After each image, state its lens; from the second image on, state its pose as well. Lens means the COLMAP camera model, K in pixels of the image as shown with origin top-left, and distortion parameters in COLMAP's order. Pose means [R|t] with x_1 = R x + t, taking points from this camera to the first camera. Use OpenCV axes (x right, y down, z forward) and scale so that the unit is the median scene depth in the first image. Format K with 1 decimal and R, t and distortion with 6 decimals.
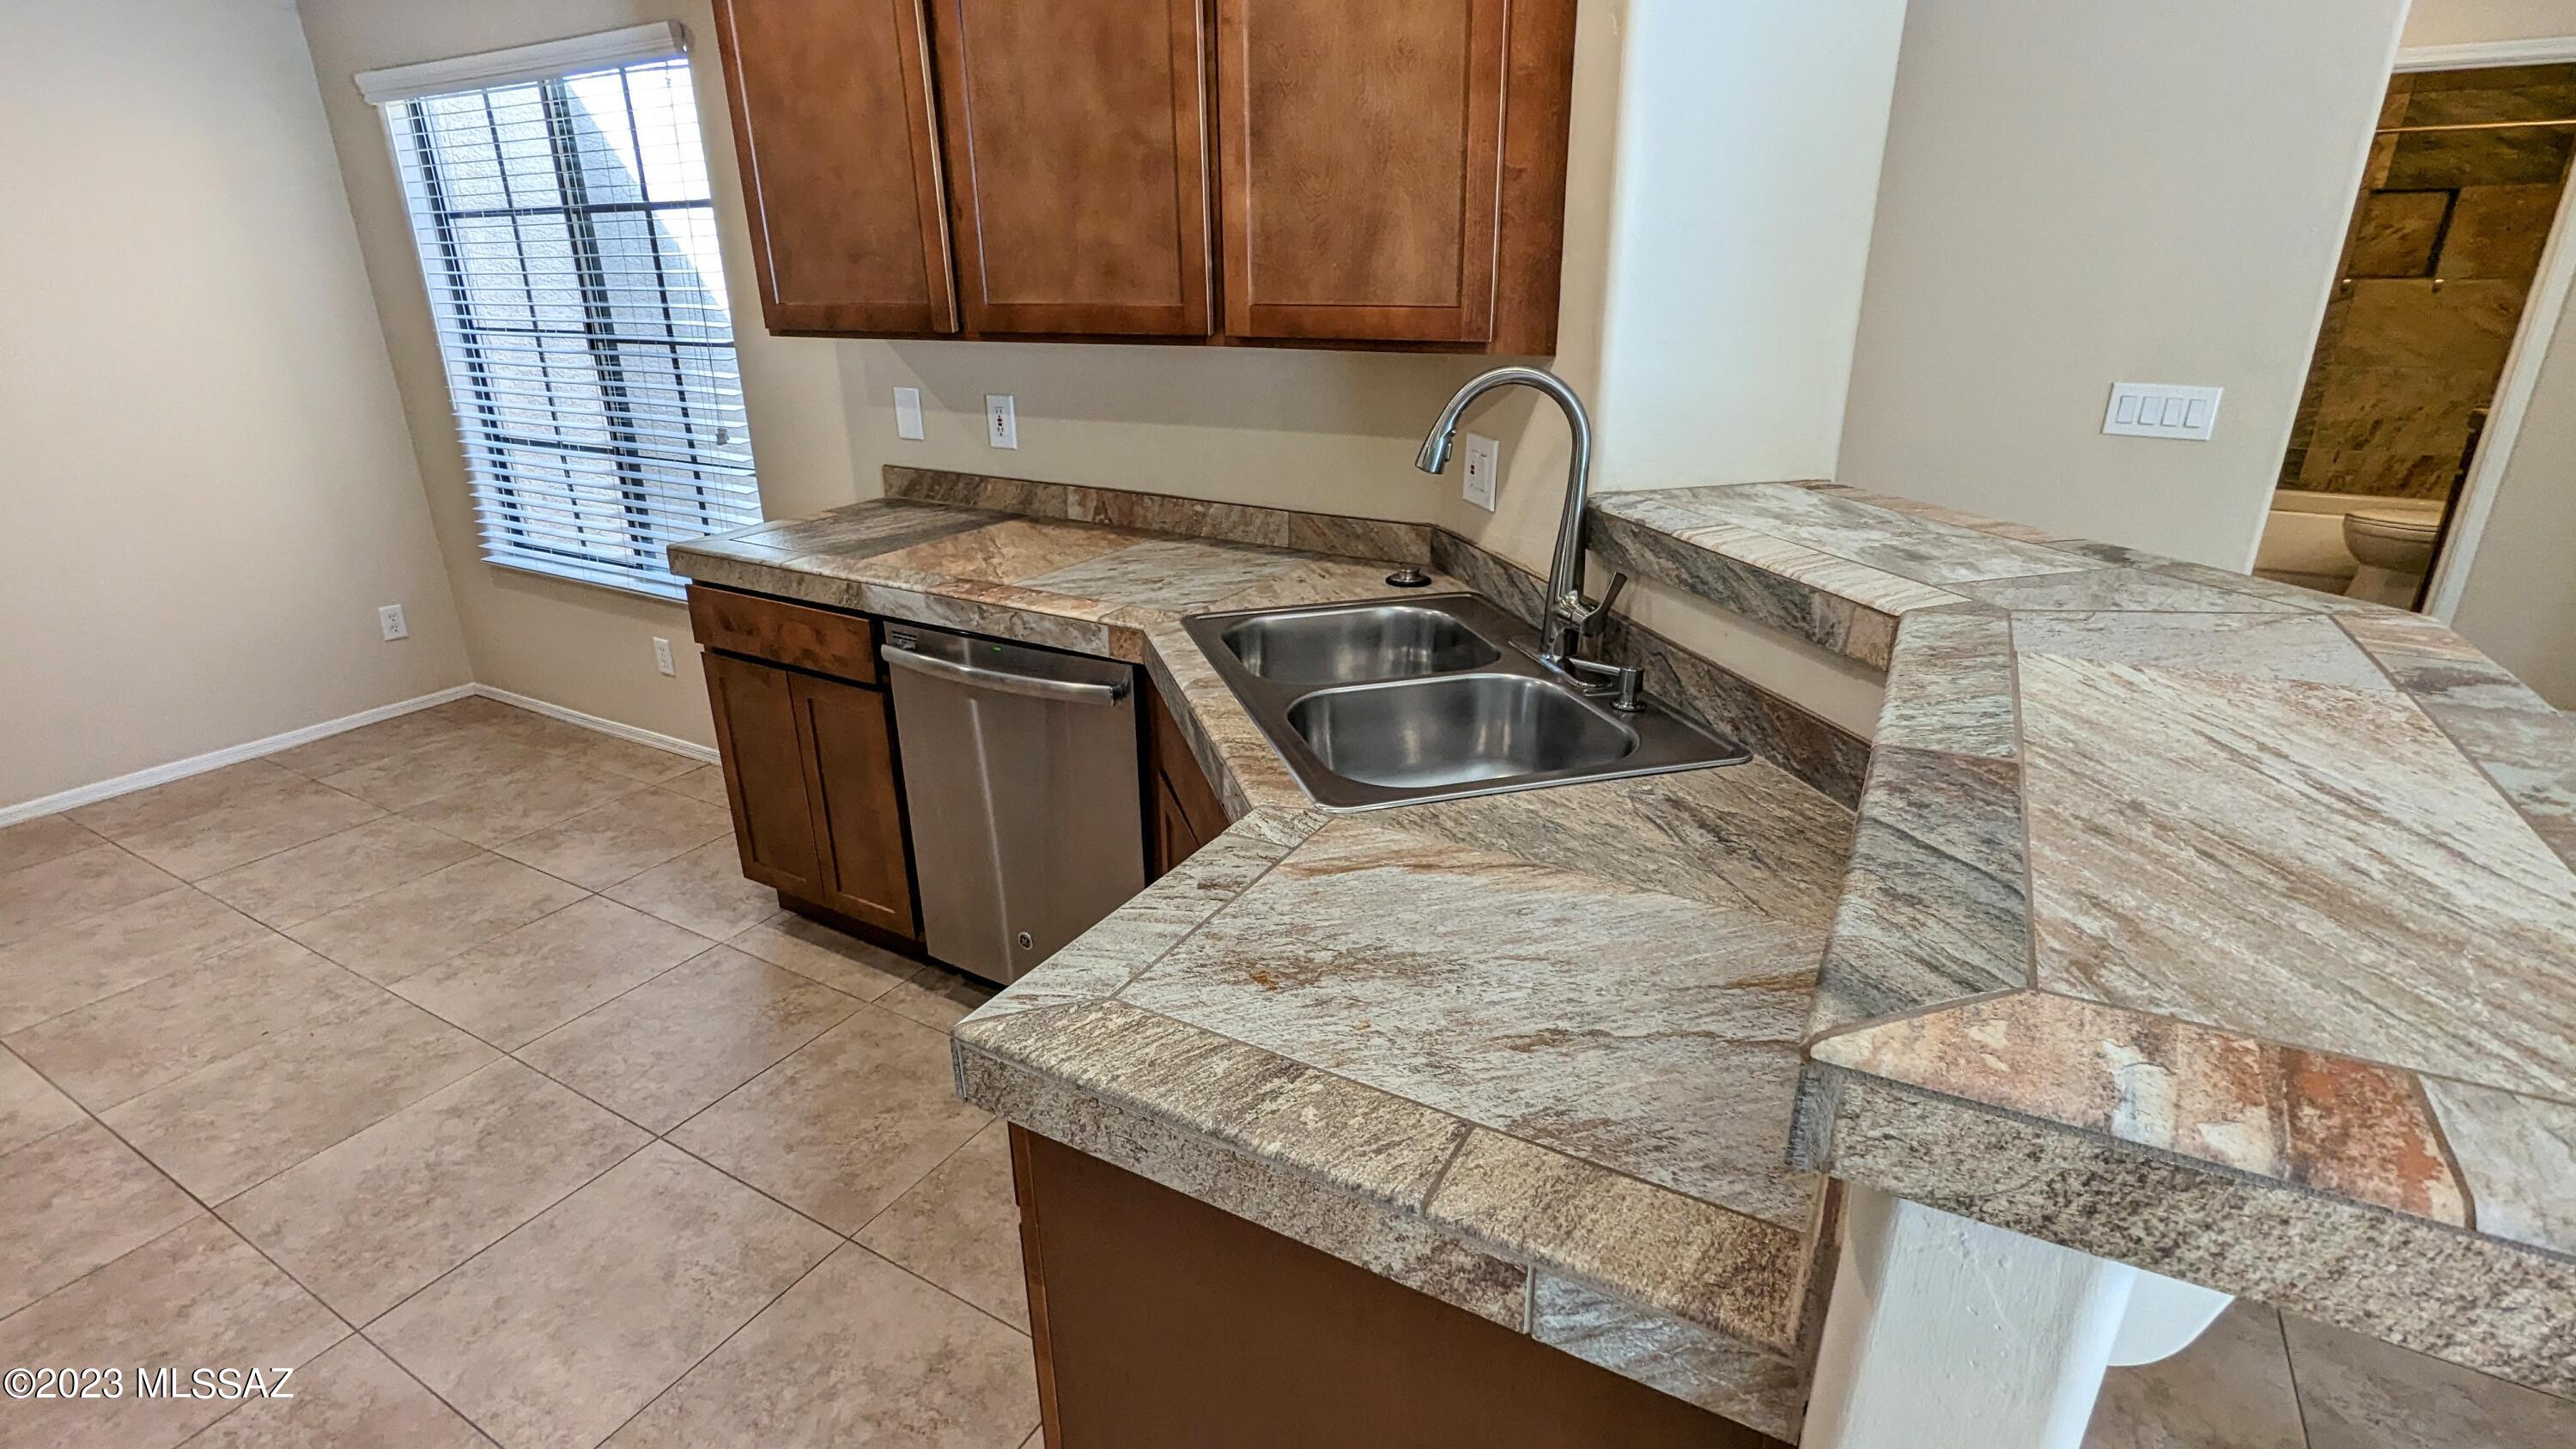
lens RADIAL K [[1214.3, 0, 1277.0], [0, 1214.3, 730.5], [0, 0, 1]] dist [-0.002876, 0.001865]
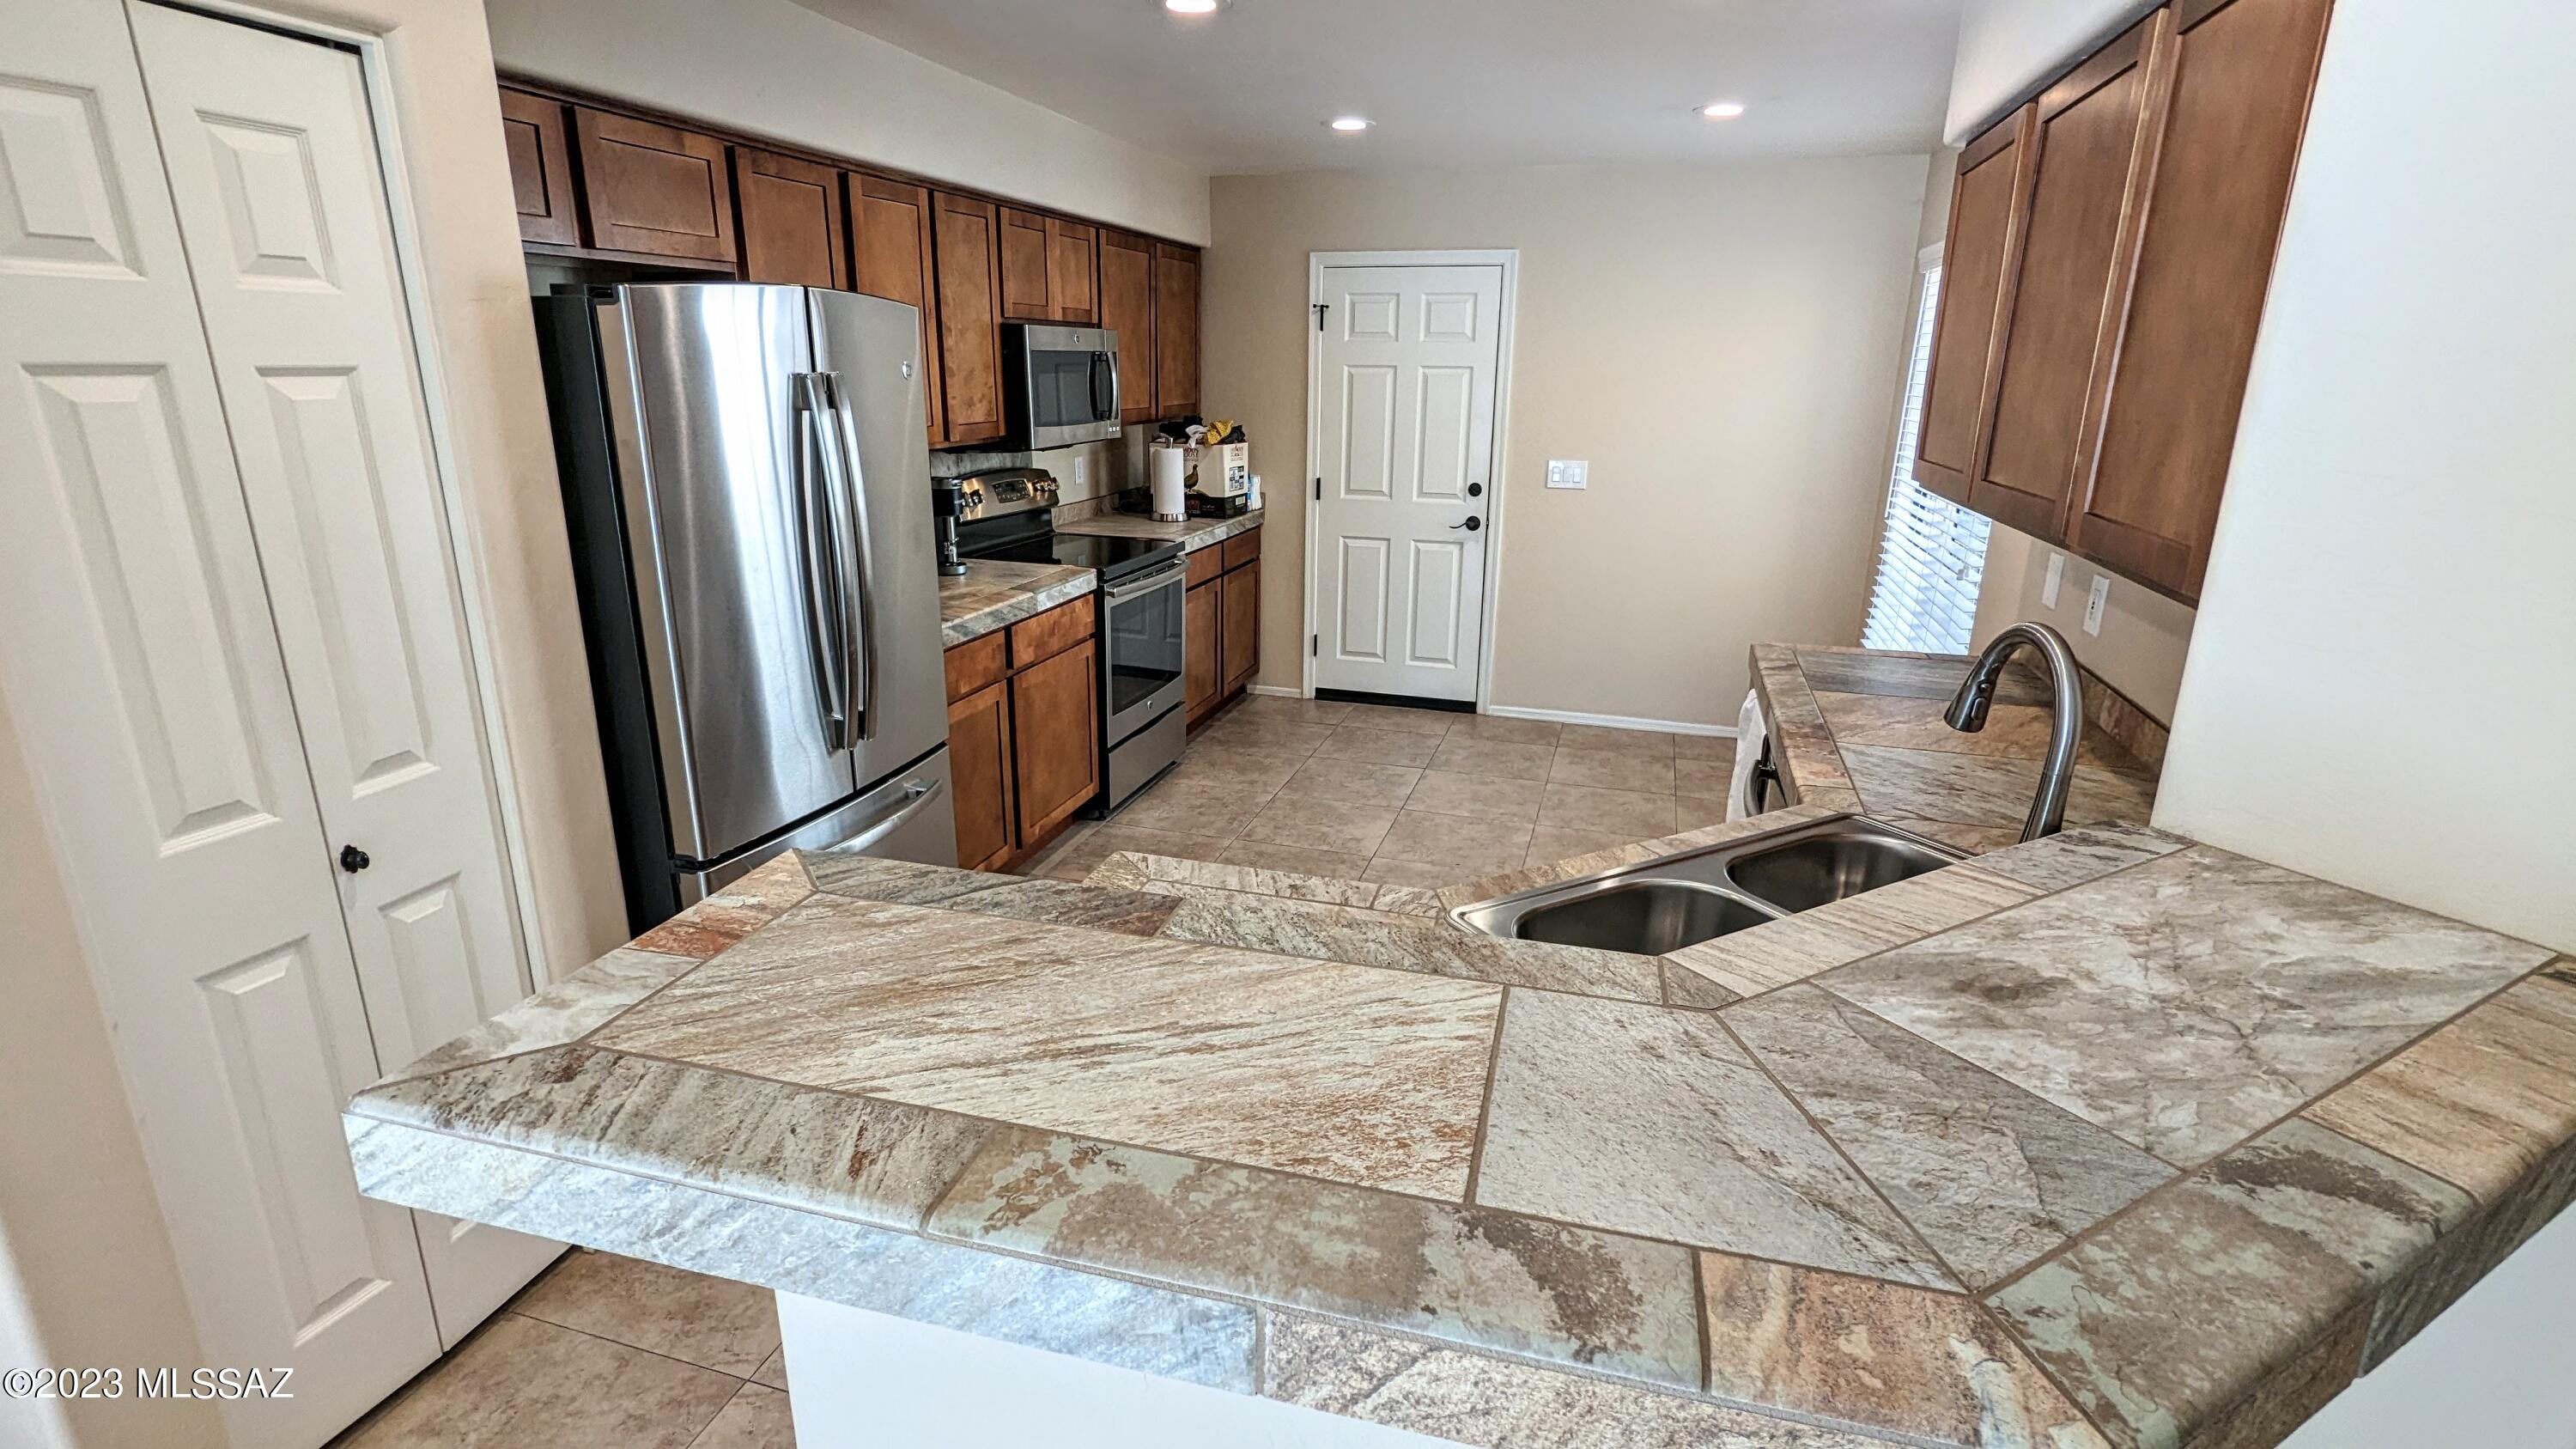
lens RADIAL K [[1214.3, 0, 1282.3], [0, 1214.3, 737.8], [0, 0, 1]] dist [-0.002876, 0.001865]
pose [[0.235801, 0.299235, -0.924584, 0.659608], [-0.364295, 0.909253, 0.201365, -0.171065], [0.900937, 0.289339, 0.323413, 0.264079]]
